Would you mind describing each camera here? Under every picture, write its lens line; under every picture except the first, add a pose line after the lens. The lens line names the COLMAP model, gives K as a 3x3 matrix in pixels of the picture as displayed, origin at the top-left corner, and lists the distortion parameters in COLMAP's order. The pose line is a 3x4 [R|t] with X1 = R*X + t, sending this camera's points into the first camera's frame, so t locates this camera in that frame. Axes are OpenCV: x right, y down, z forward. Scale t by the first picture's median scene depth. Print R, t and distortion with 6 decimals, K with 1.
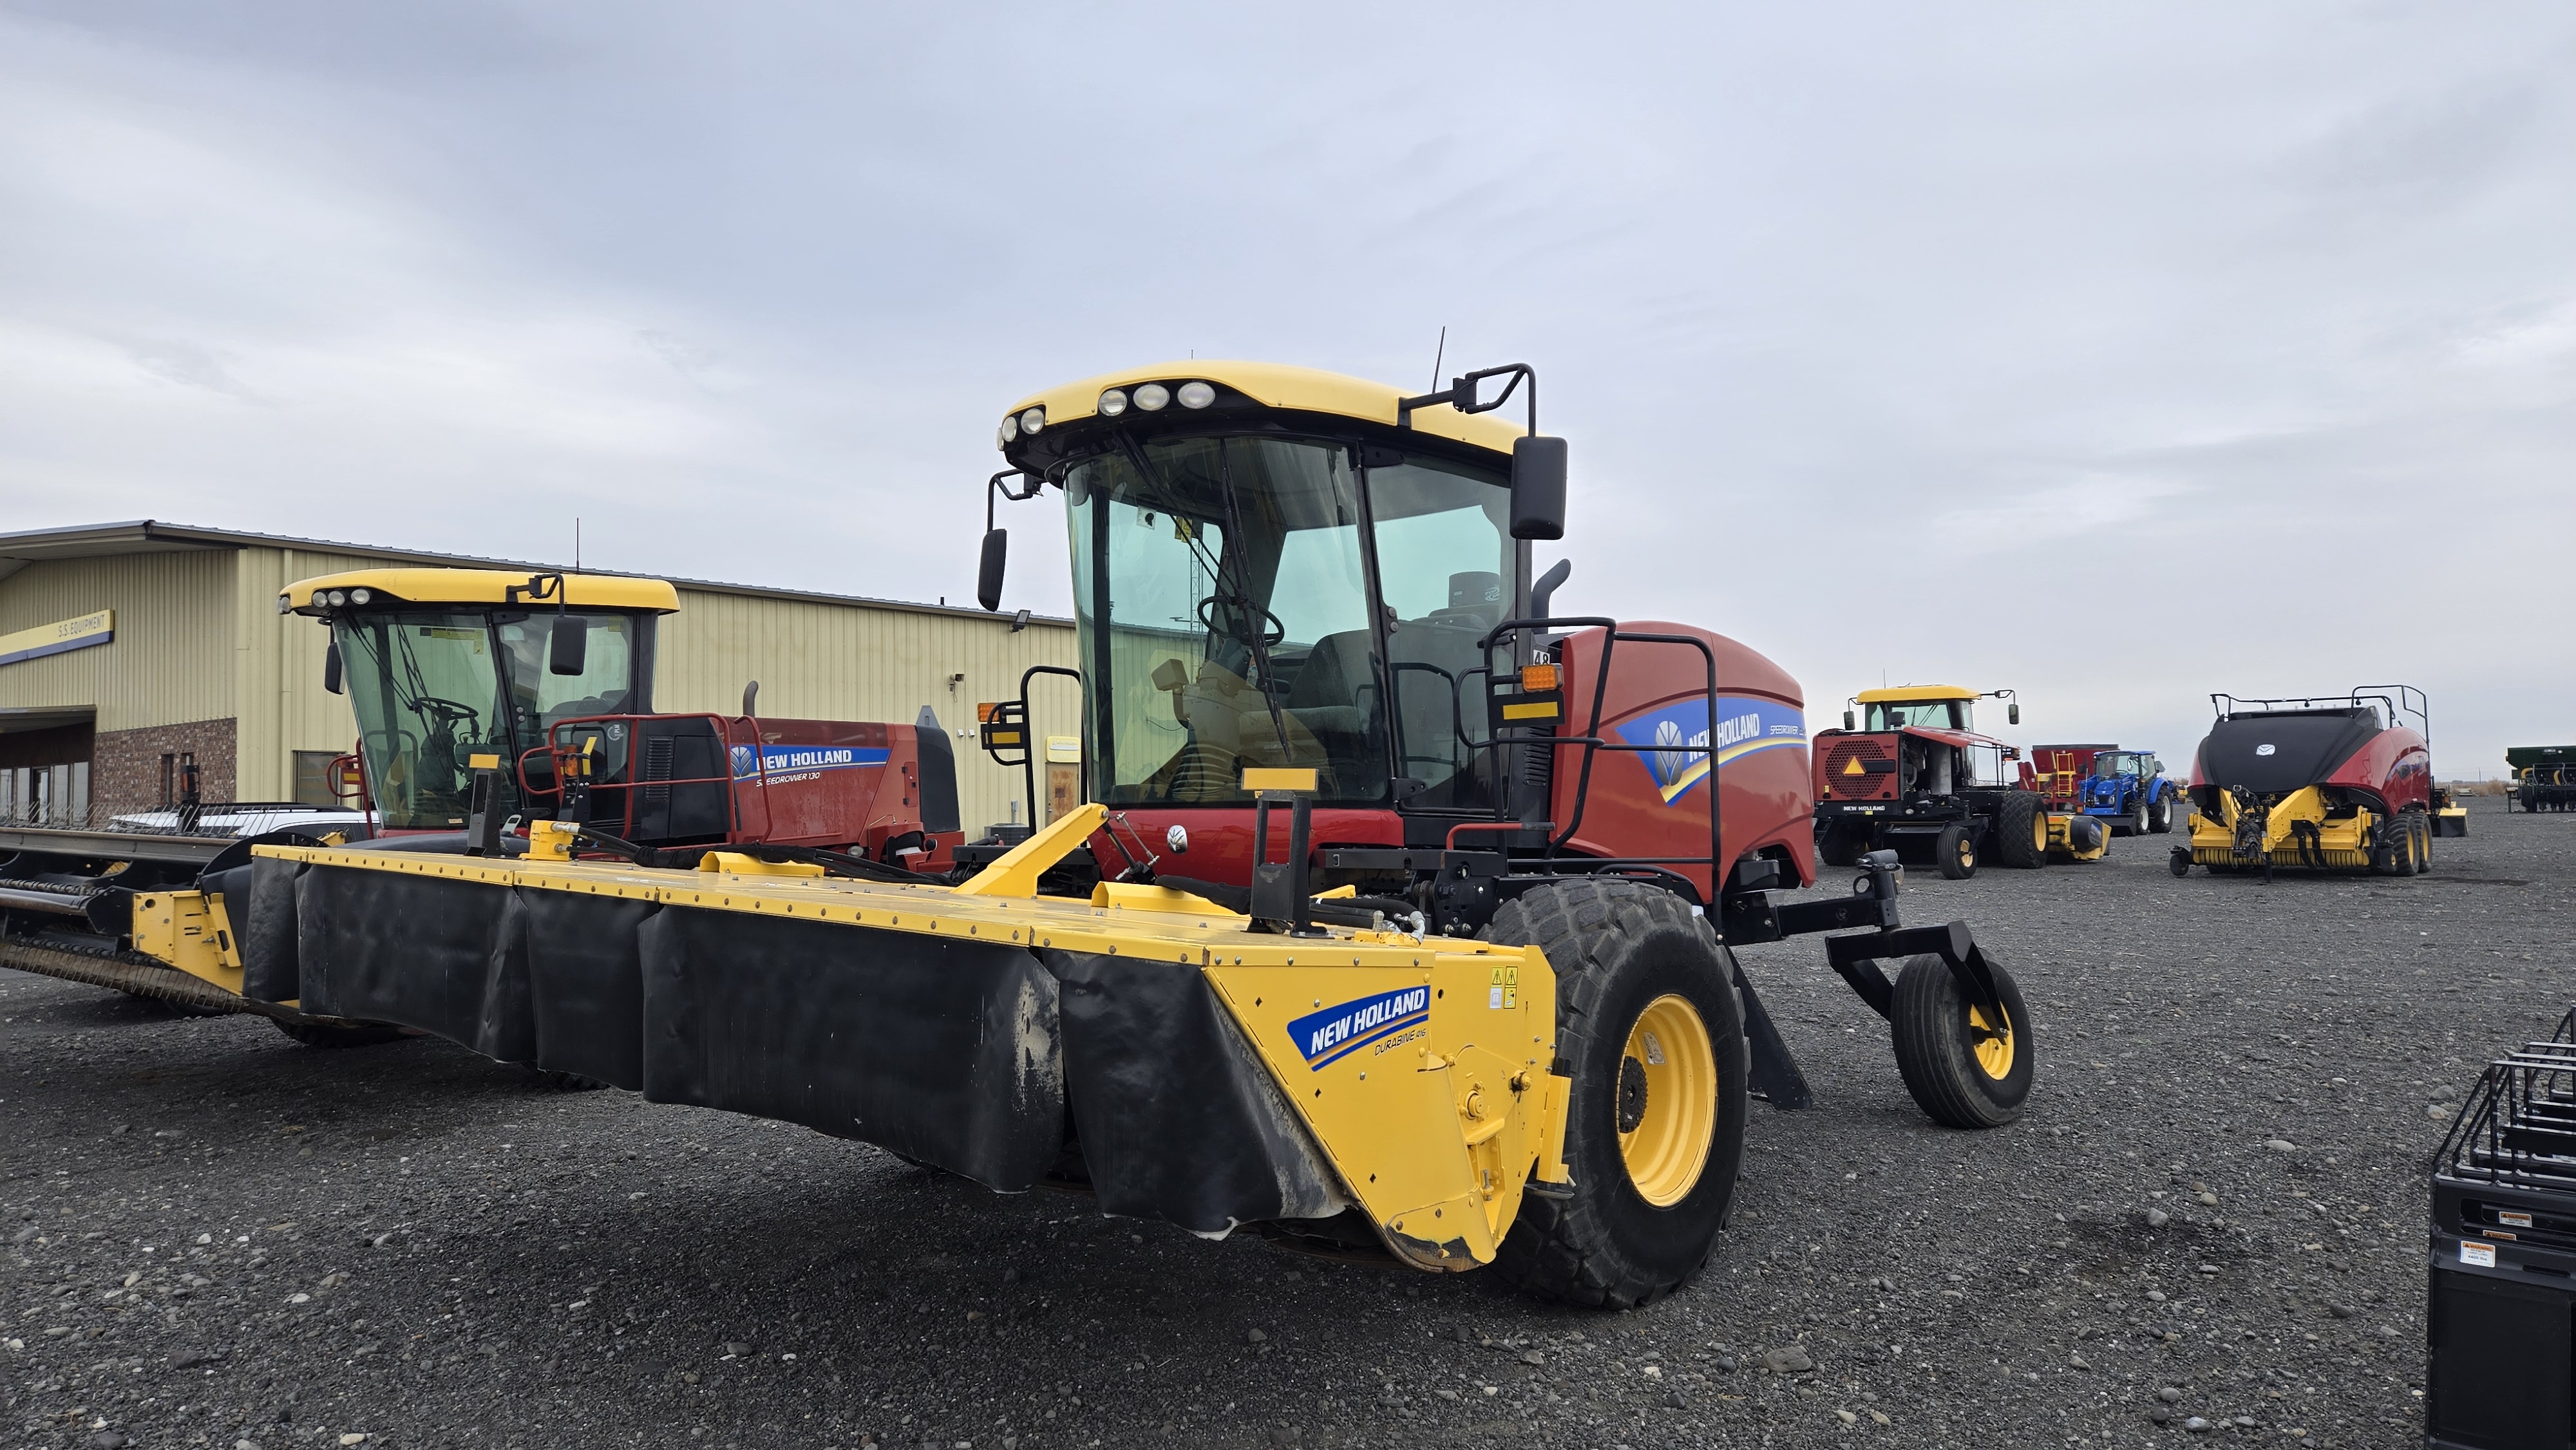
lens RADIAL K [[1792.6, 0, 1277.1], [0, 1792.6, 717.8], [0, 0, 1]] dist [0.181676, -0.205510]
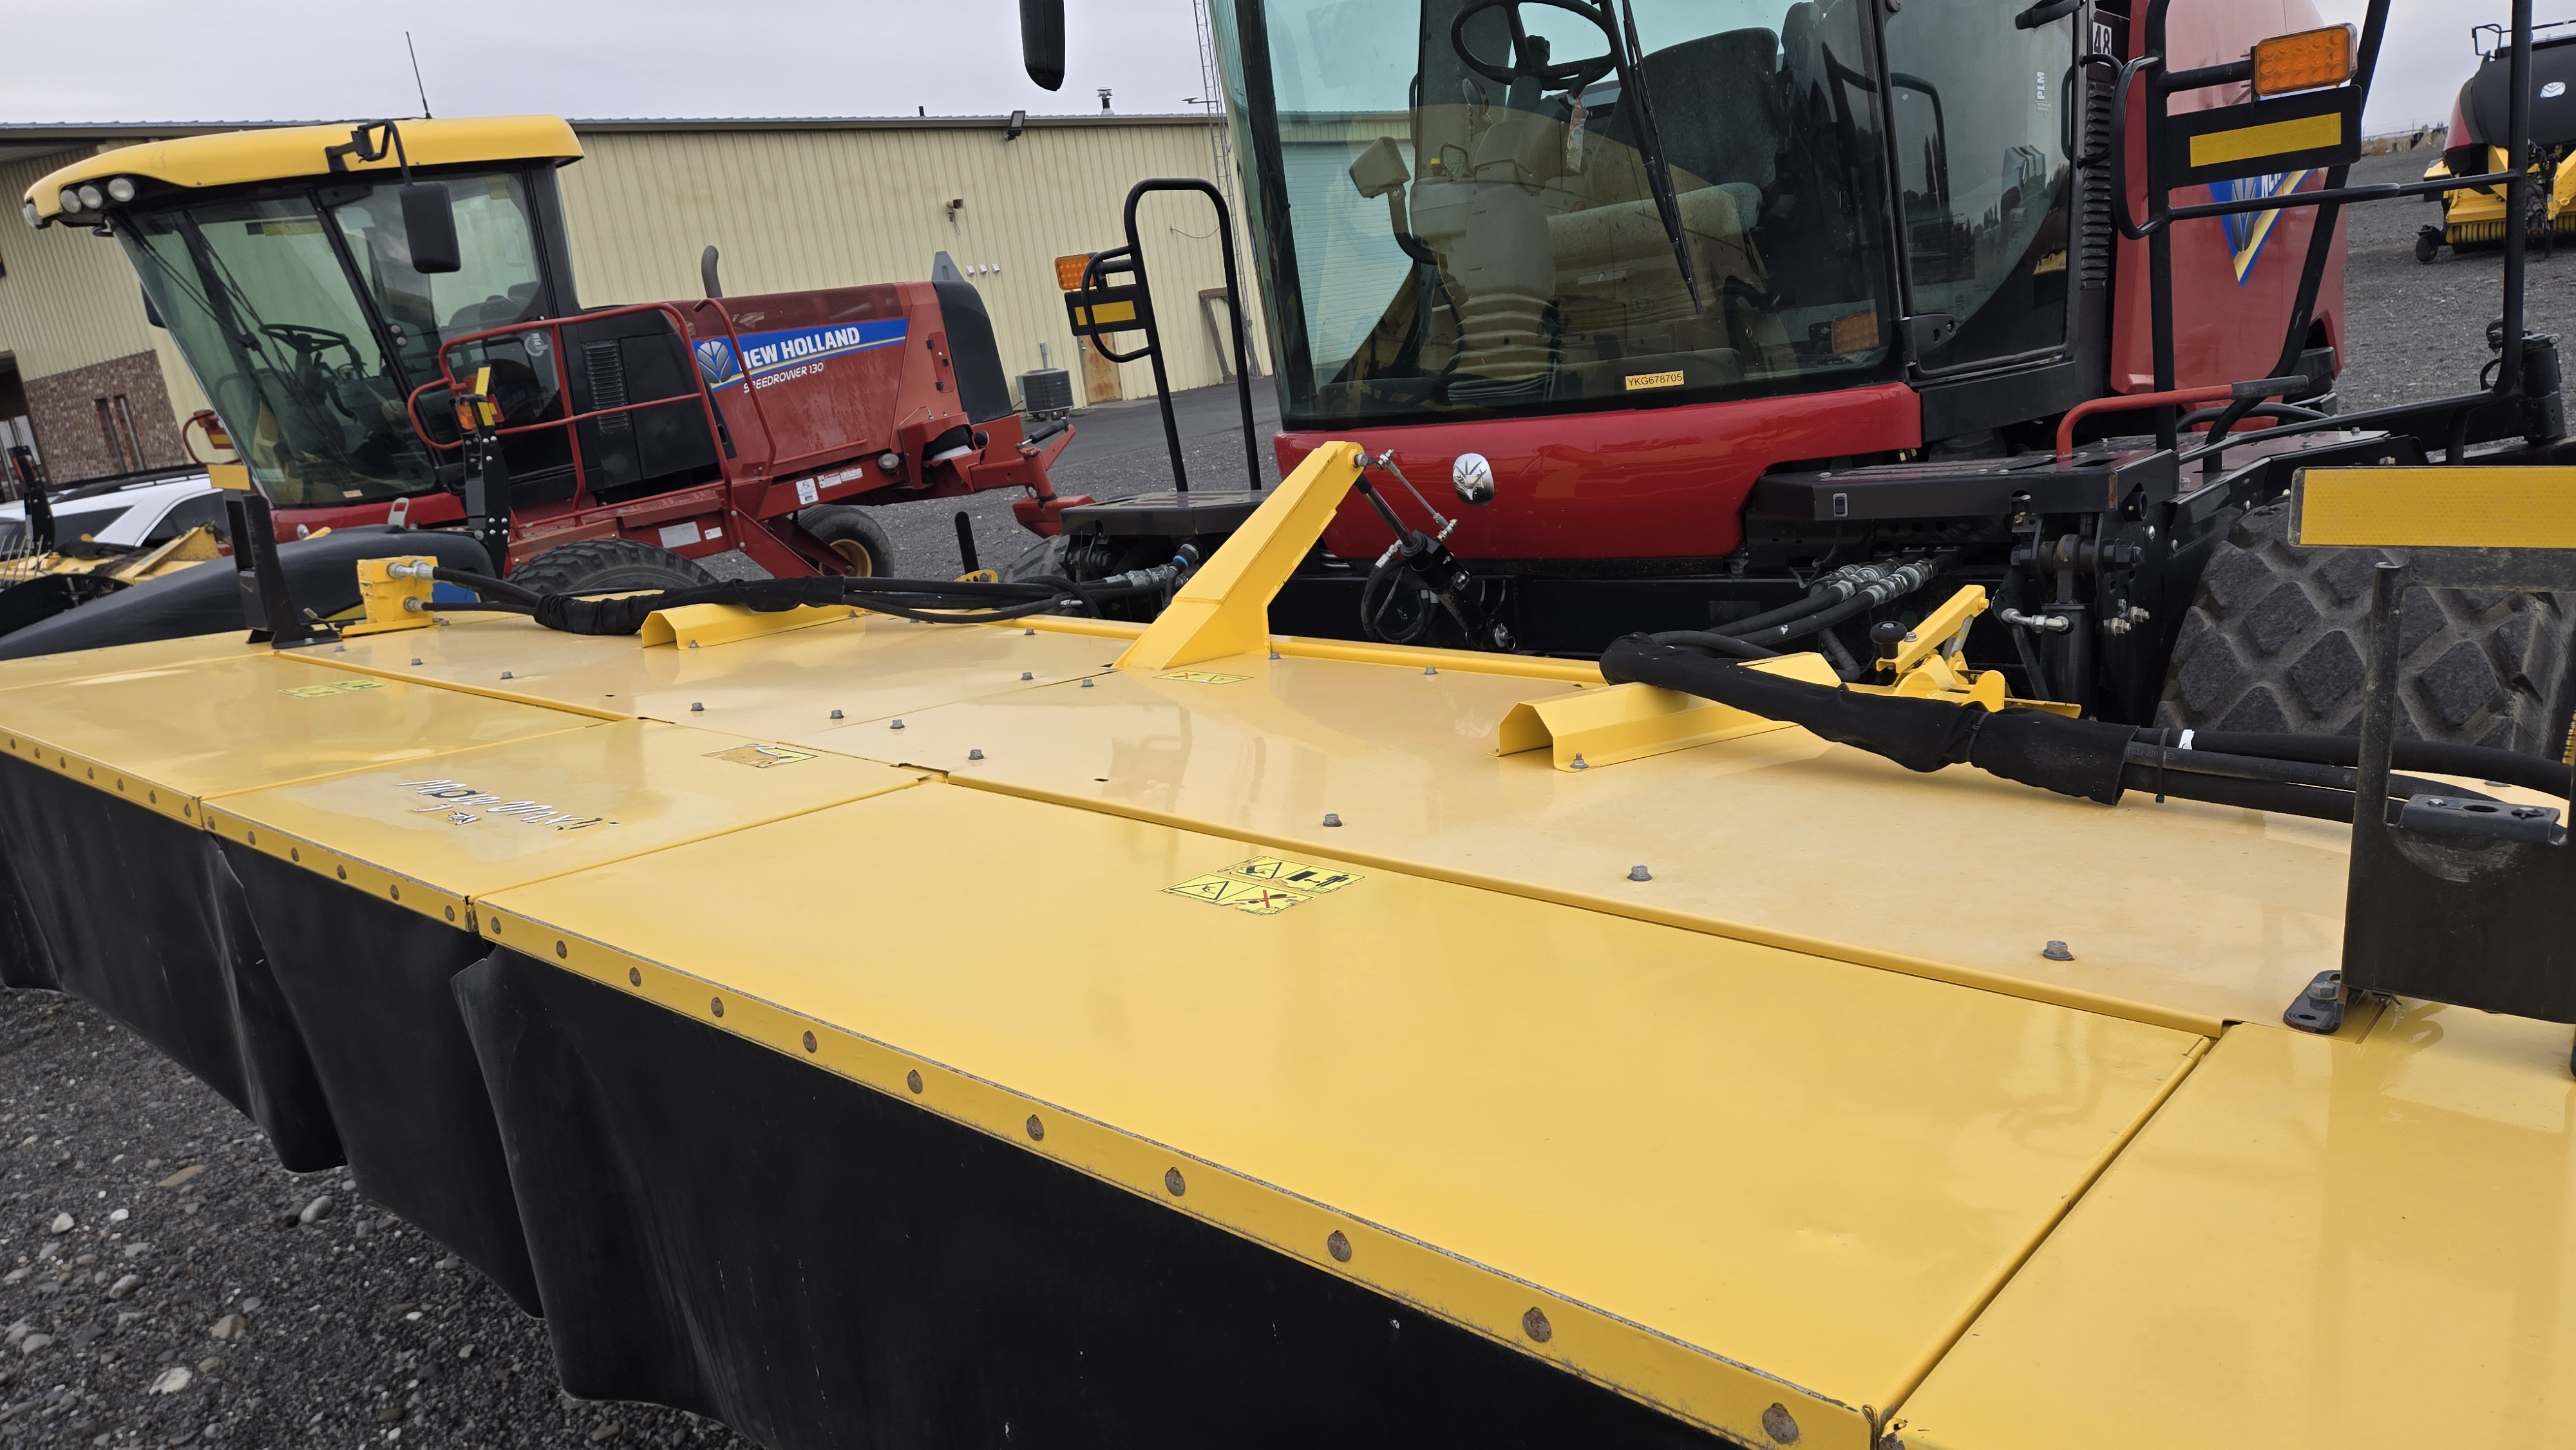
lens RADIAL K [[1735.0, 0, 1269.0], [0, 1735.0, 744.3], [0, 0, 1]] dist [0.098662, -0.095486]
pose [[0.992873, -0.113924, -0.034998, -0.062842], [0.119179, 0.948698, 0.292862, -0.011148], [-0.000161, -0.294946, 0.955514, 0.266926]]
